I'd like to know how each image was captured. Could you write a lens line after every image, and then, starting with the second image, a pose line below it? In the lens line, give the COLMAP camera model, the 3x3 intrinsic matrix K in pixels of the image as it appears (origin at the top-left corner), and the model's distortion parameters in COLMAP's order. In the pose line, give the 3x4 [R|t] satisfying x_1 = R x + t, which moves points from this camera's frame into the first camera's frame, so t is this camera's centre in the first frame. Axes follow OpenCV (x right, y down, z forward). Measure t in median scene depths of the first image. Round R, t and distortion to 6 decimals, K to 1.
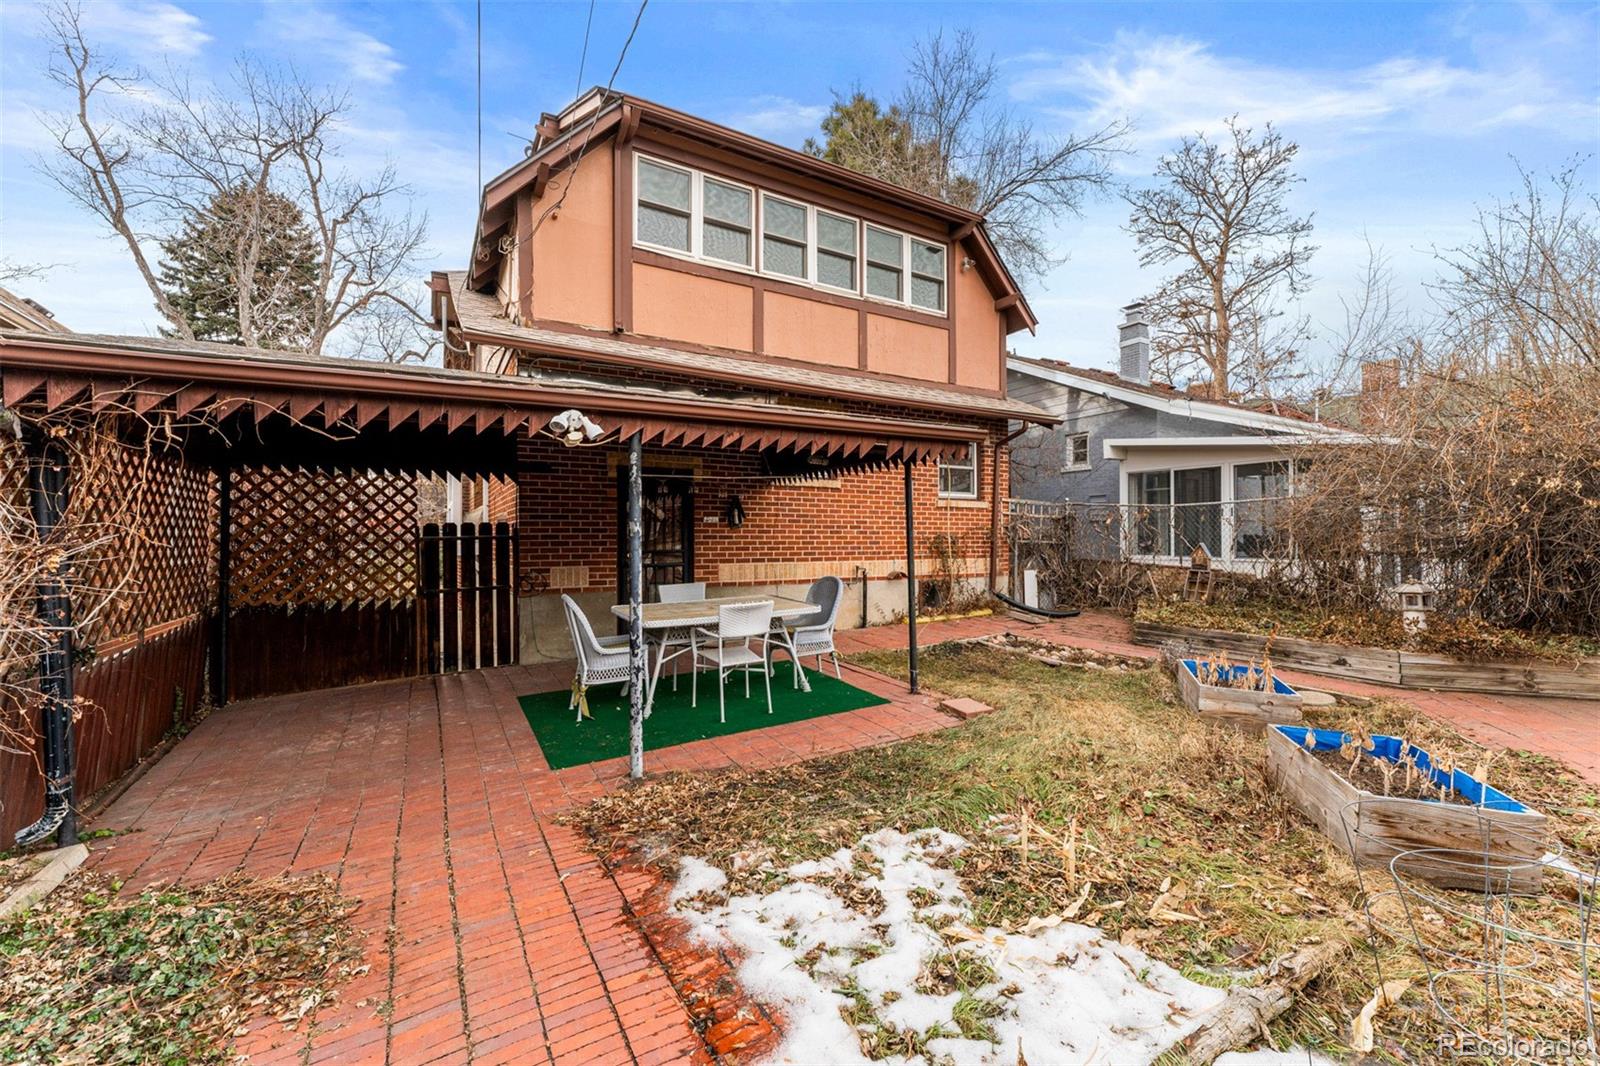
lens RADIAL K [[643.4, 0, 801.4], [0, 643.4, 534.4], [0, 0, 1]] dist [0.009596, 0.000150]
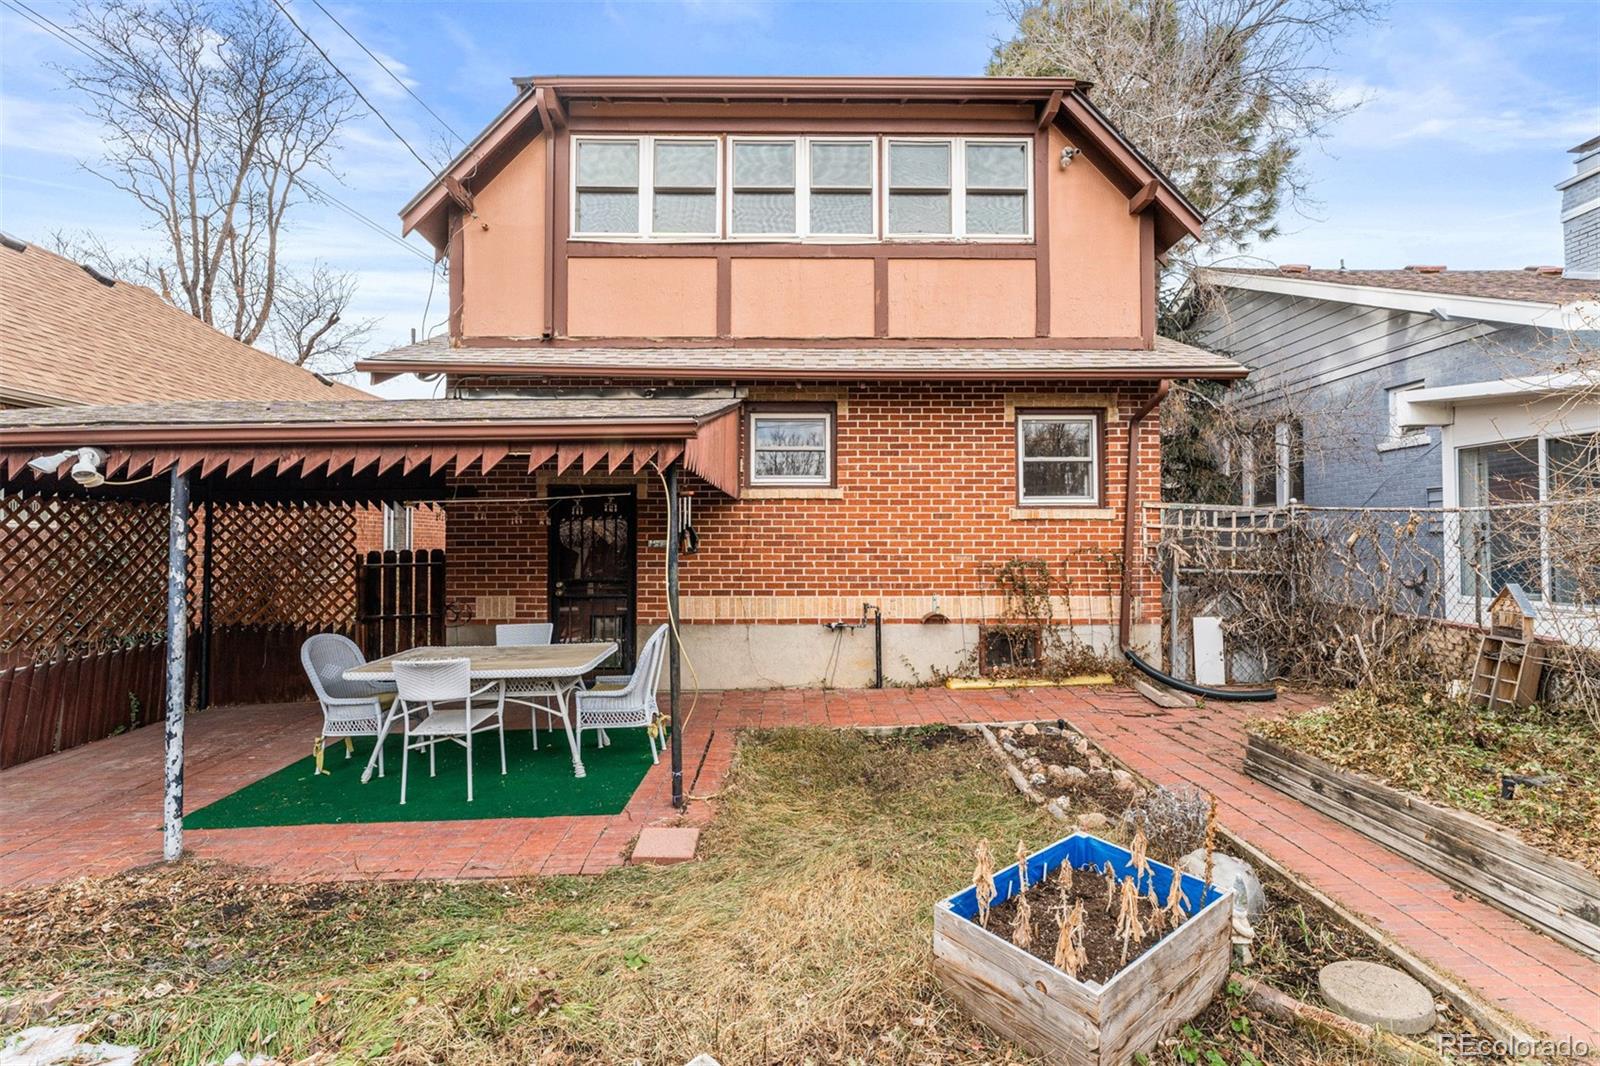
lens RADIAL K [[708.3, 0, 803.7], [0, 708.3, 533.4], [0, 0, 1]] dist [-0.000629, 0.000386]
pose [[0.870149, -0.007636, -0.492730, 0.451420], [0.002827, 0.999941, -0.010504, -0.024255], [0.492781, 0.007747, 0.870119, 0.273320]]
